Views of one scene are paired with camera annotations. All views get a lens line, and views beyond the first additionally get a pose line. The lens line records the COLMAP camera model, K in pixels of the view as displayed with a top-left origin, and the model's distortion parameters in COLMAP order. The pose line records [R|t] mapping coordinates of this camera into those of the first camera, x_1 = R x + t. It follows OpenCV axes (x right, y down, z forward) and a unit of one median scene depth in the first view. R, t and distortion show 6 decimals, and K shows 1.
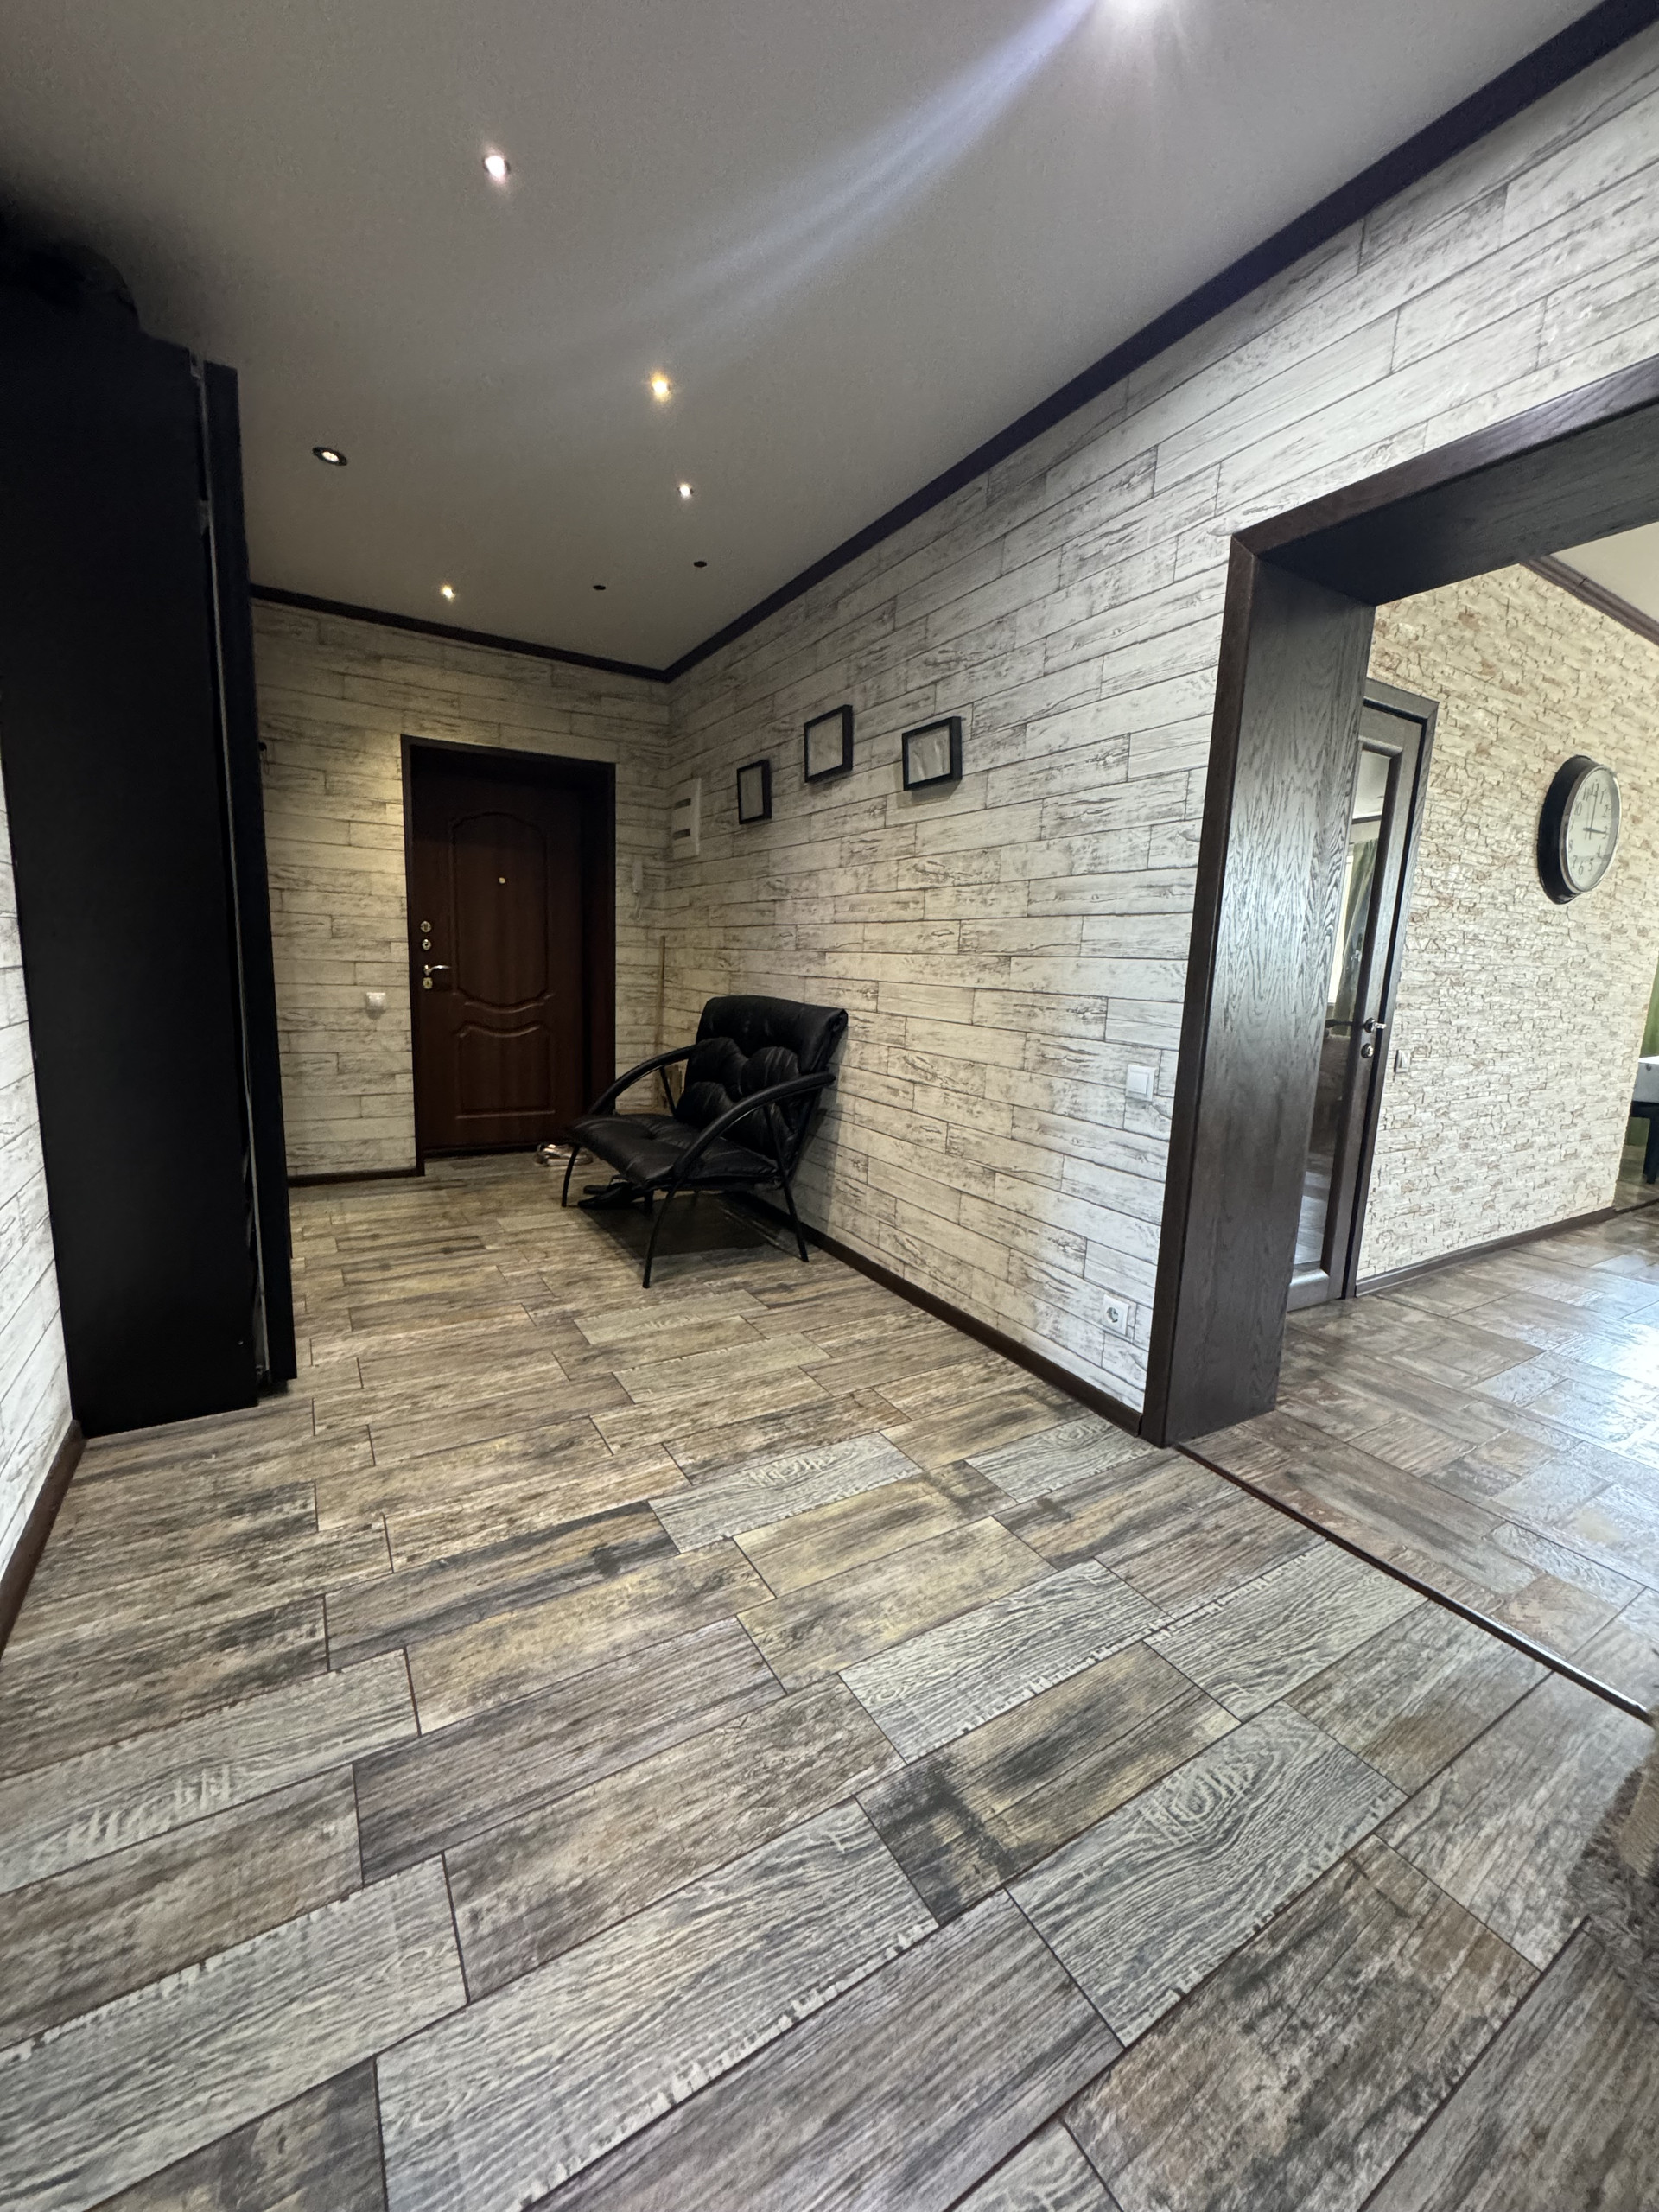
lens RADIAL K [[885.3, 0, 829.5], [0, 885.3, 1106.0], [0, 0, 1]] dist [-0.001123, 0.000043]
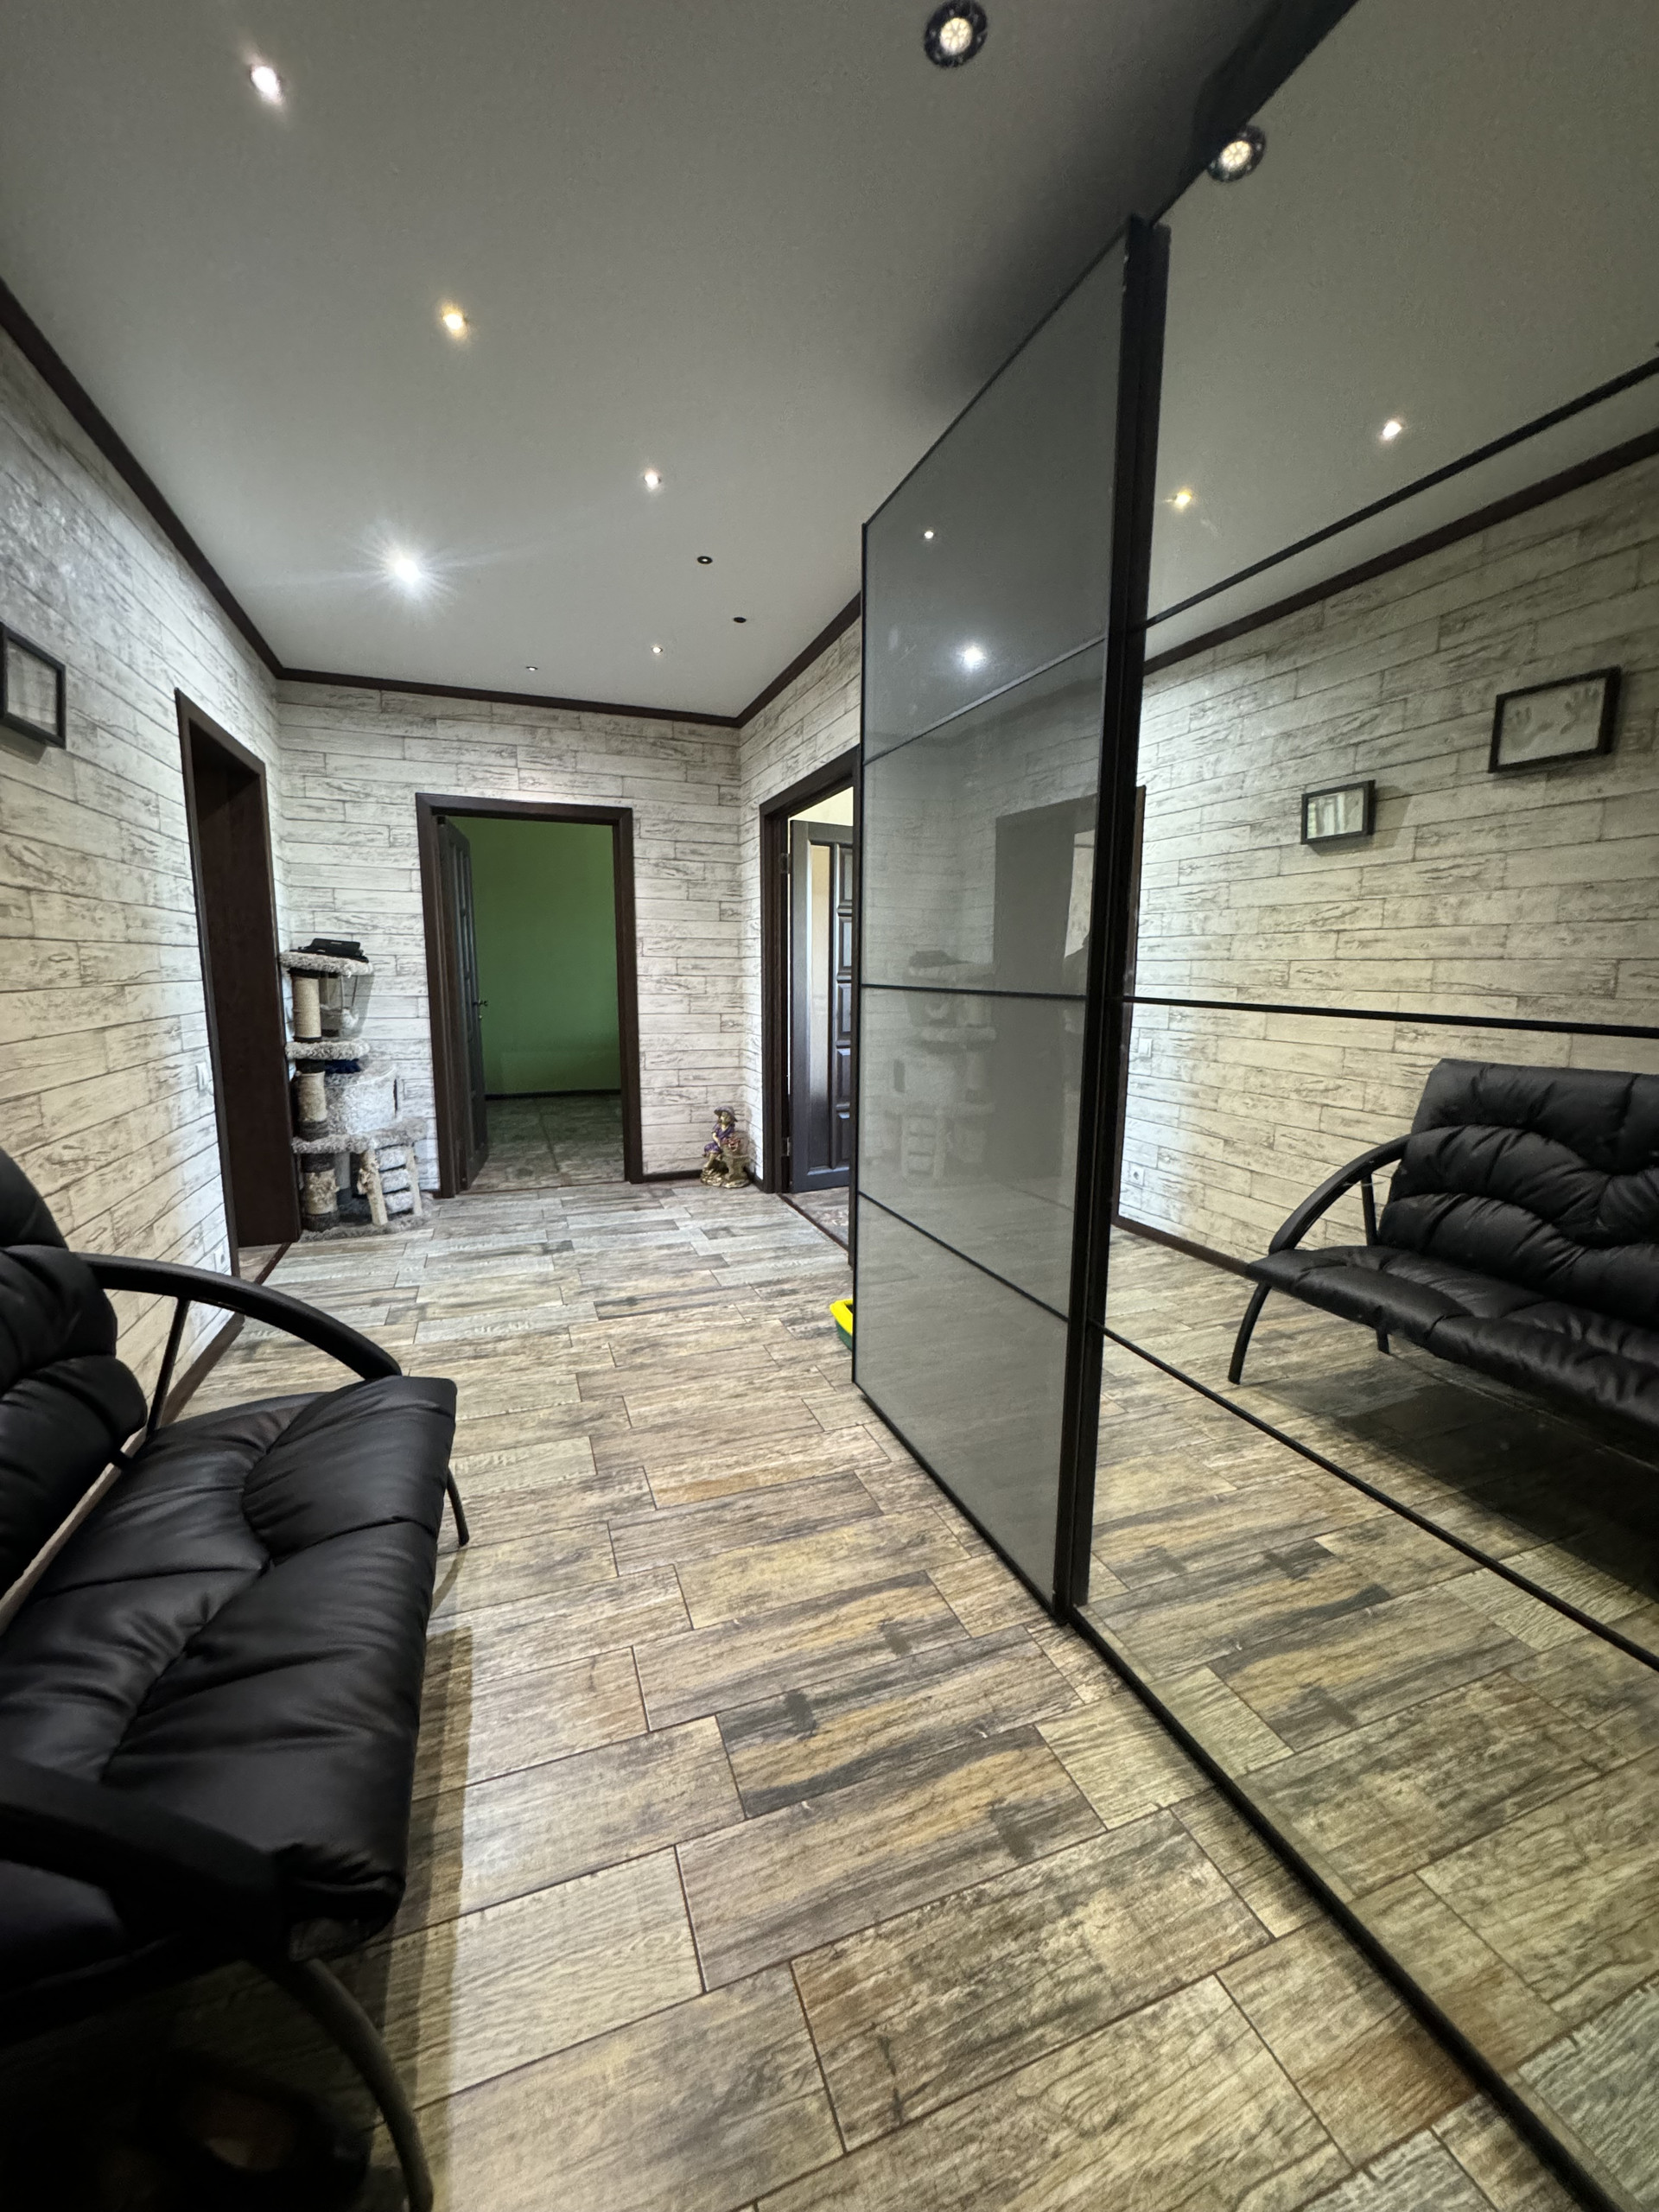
lens RADIAL K [[885.3, 0, 829.5], [0, 885.3, 1106.0], [0, 0, 1]] dist [-0.001123, 0.000043]
pose [[-0.981790, -0.074639, 0.174695, -0.703754], [-0.015194, 0.947488, 0.319429, -0.372896], [-0.189363, 0.310958, -0.931368, 1.846769]]
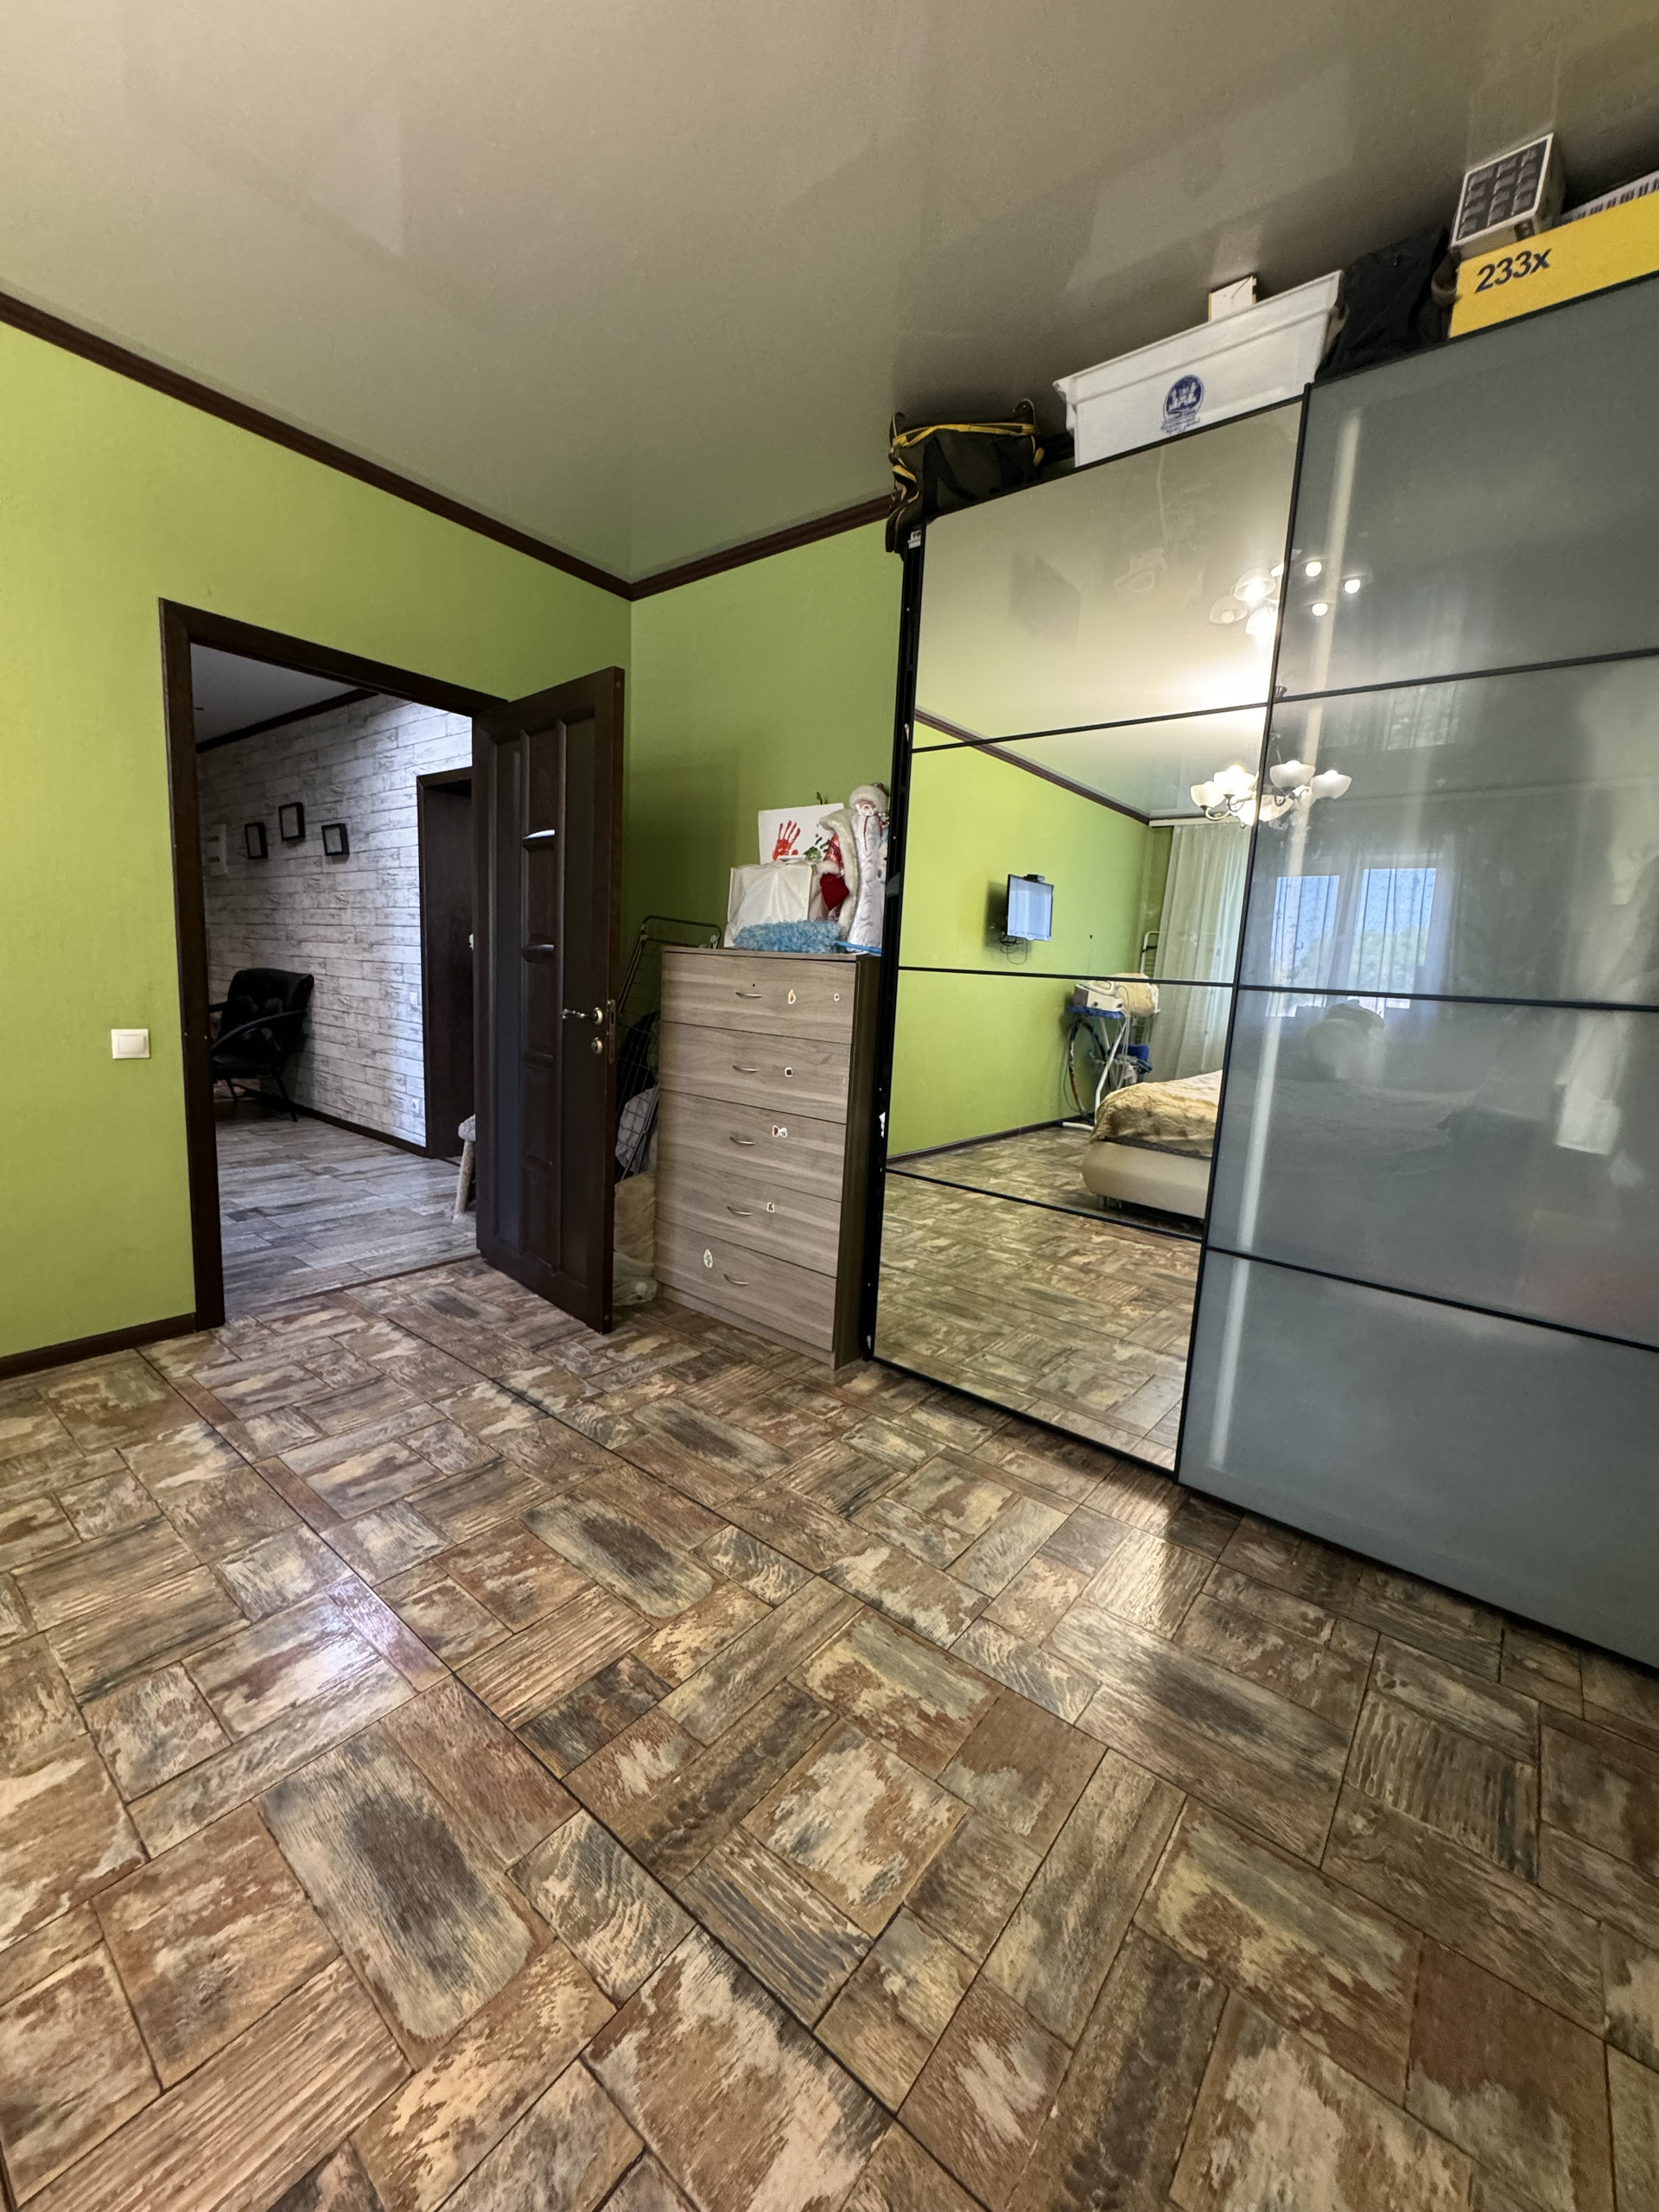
lens RADIAL K [[885.3, 0, 829.5], [0, 885.3, 1106.0], [0, 0, 1]] dist [-0.001123, 0.000043]
pose [[0.938678, -0.044512, 0.341909, 0.510705], [0.042859, 0.999004, 0.012391, 0.238707], [-0.342121, 0.003023, 0.939651, -1.367863]]
